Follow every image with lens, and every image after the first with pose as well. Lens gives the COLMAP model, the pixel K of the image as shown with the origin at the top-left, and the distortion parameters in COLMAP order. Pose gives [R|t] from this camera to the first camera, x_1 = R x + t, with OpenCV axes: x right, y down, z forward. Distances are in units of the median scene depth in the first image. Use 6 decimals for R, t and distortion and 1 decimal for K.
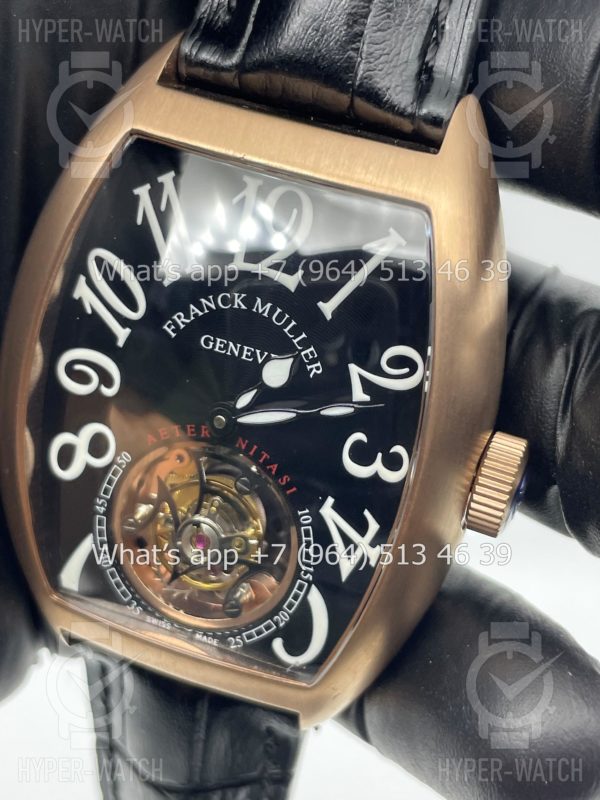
lens RADIAL K [[1292.1, 0, 305.4], [0, 1292.1, 392.3], [0, 0, 1]] dist [0.128689, 0.000000]
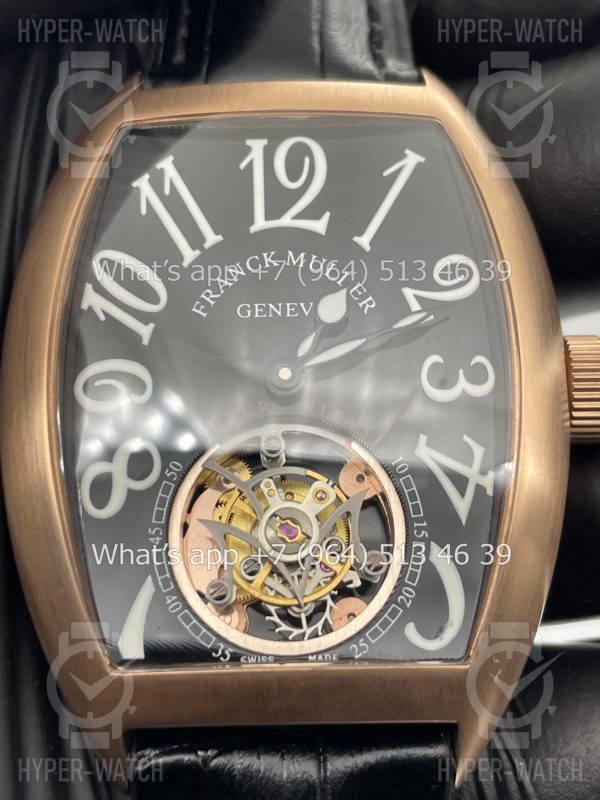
lens RADIAL K [[1292.1, 0, 303.9], [0, 1292.1, 399.9], [0, 0, 1]] dist [0.128689, 0.000000]
pose [[0.932533, -0.149460, 0.328702, -0.347559], [0.298232, 0.832010, -0.467779, 0.455659], [-0.203569, 0.534248, 0.820450, 0.270643]]
